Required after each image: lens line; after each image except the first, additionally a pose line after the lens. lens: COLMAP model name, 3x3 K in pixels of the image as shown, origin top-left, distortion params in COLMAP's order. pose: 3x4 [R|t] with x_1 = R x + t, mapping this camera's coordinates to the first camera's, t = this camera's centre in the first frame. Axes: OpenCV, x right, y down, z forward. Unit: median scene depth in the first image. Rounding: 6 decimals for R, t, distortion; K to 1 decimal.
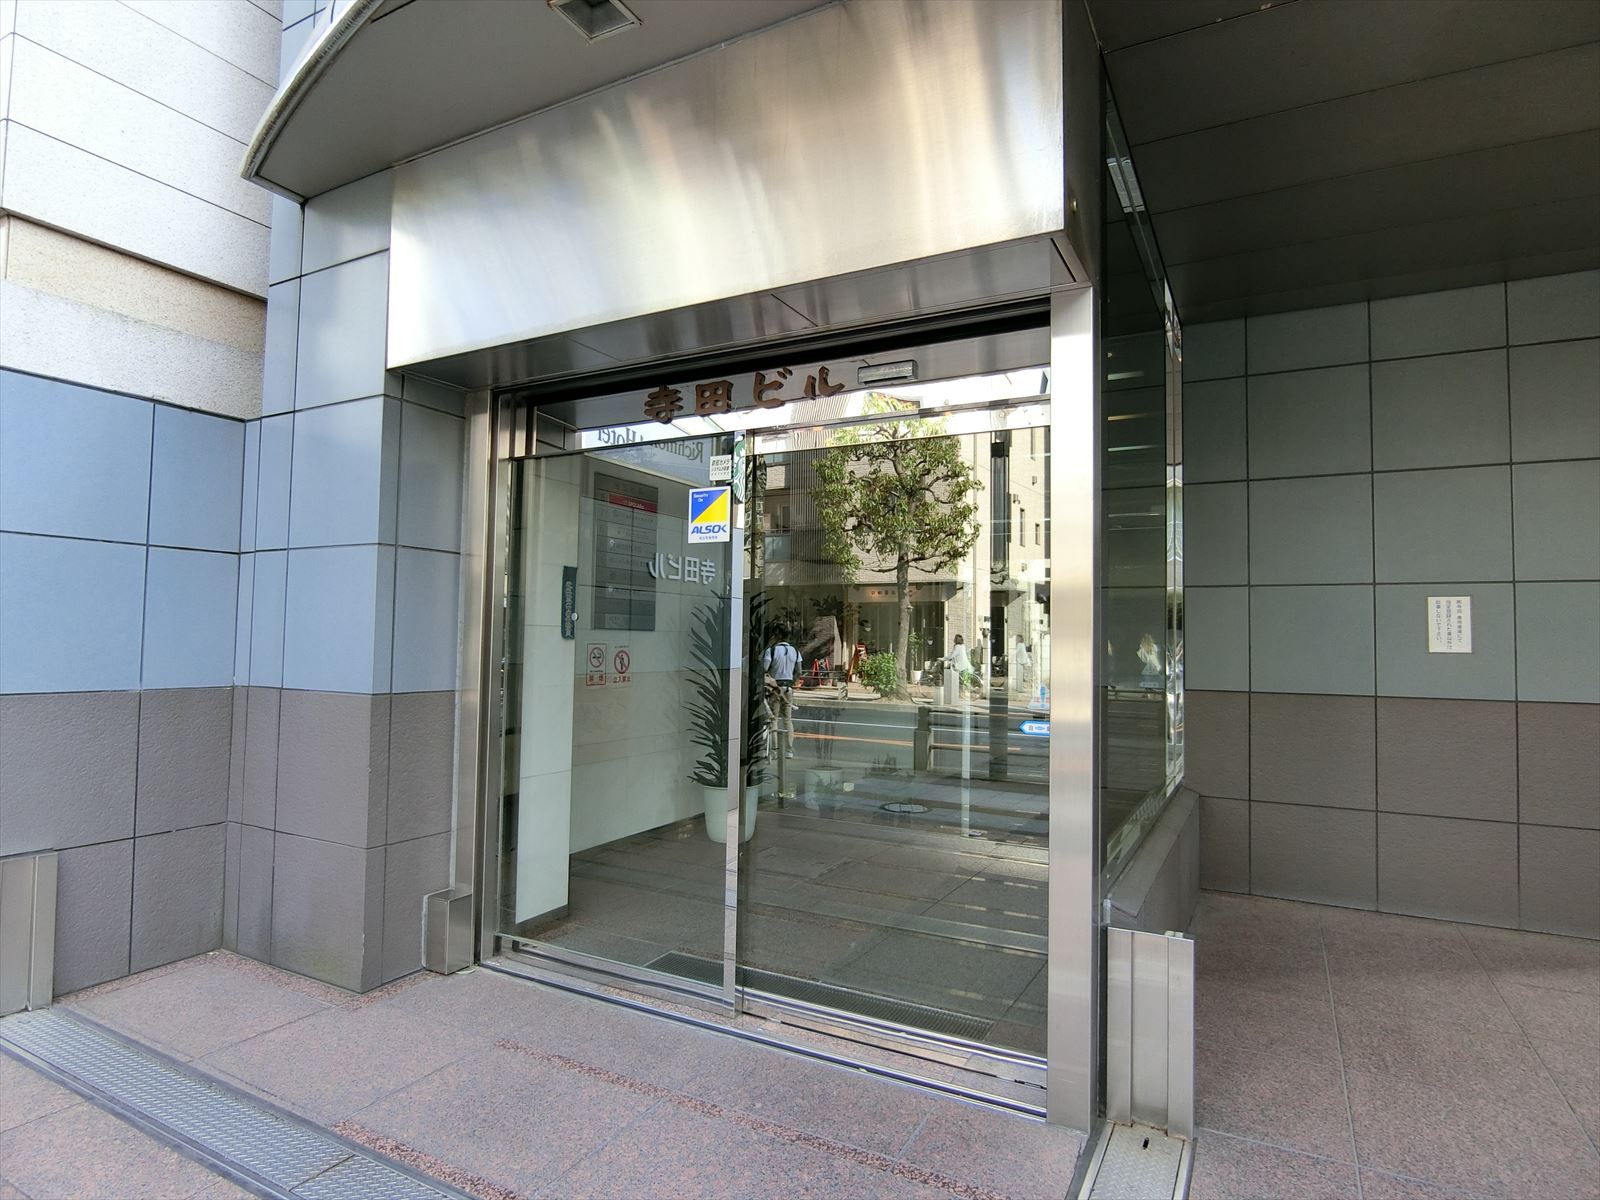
lens RADIAL K [[889.2, 0, 800.0], [0, 889.2, 600.0], [0, 0, 1]] dist [-0.002043, -0.000047]
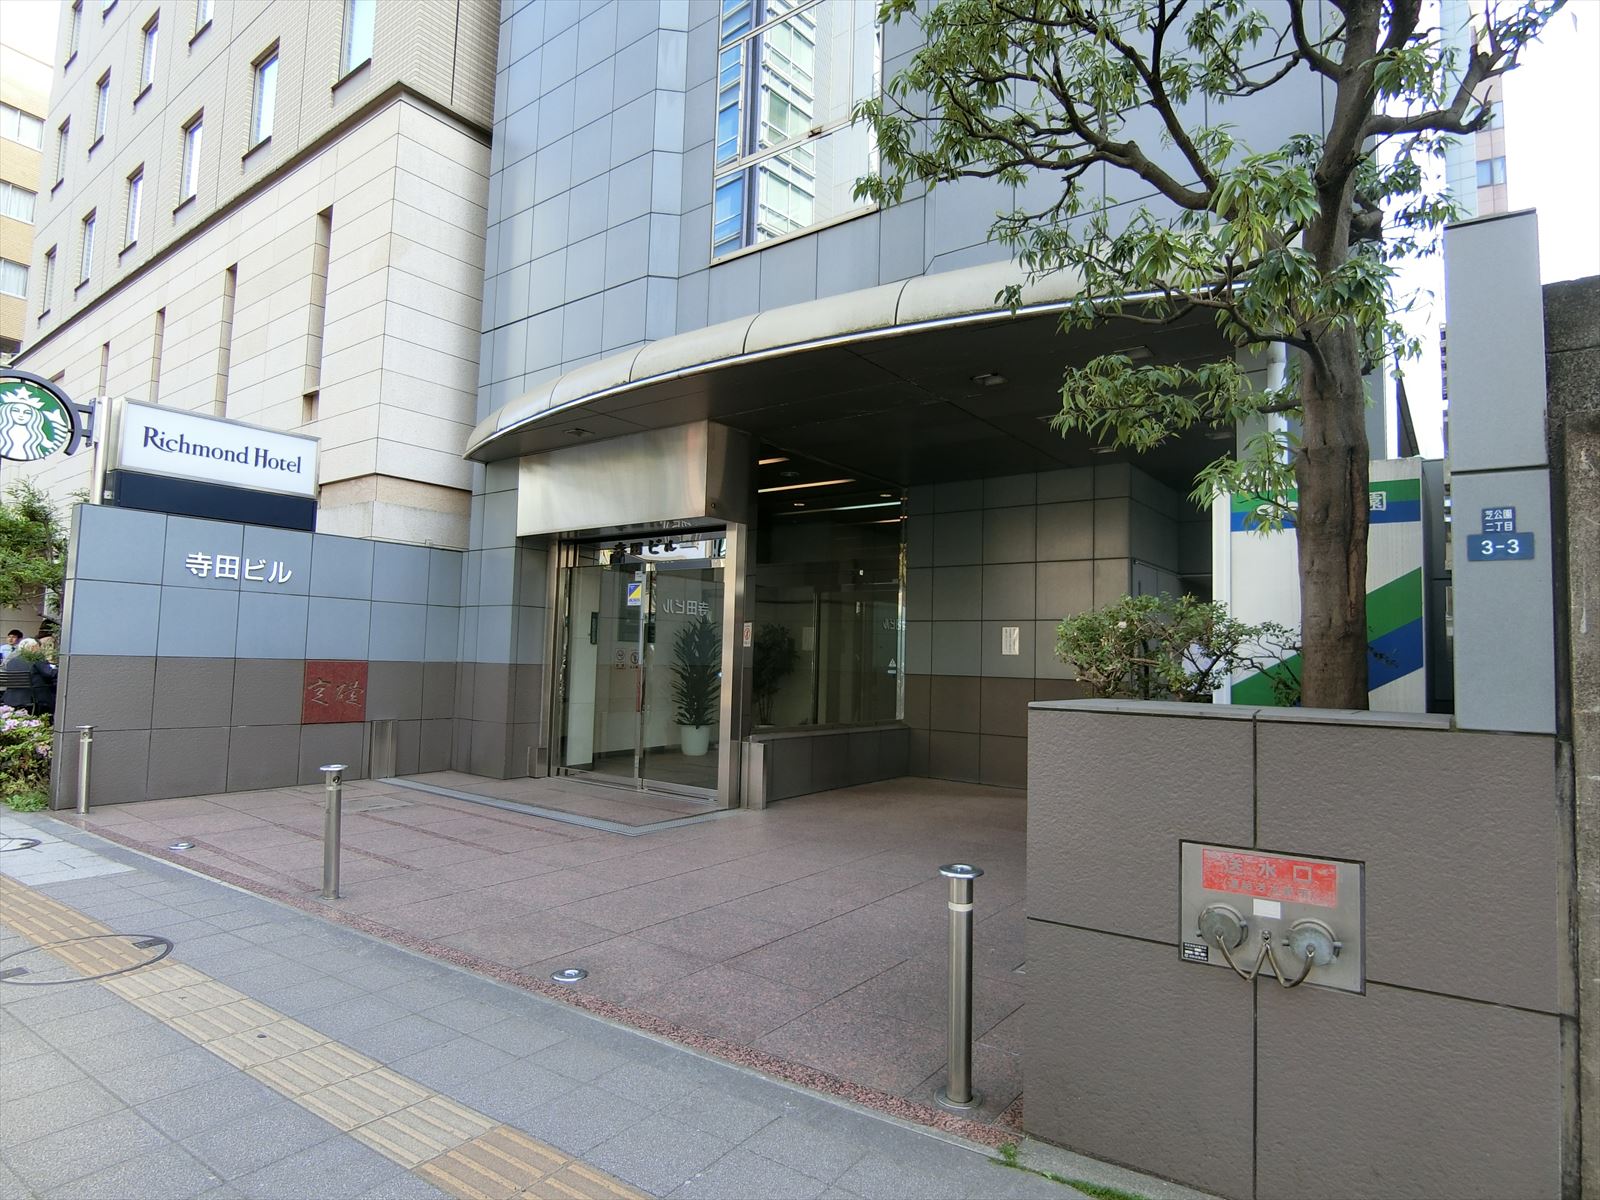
lens RADIAL K [[867.7, 0, 800.0], [0, 867.7, 600.0], [0, 0, 1]] dist [0.001197, 0.000040]
pose [[0.988483, -0.000048, -0.151335, 0.652893], [-0.003574, 0.999714, -0.023667, -0.020357], [0.151293, 0.023935, 0.988199, -1.213311]]
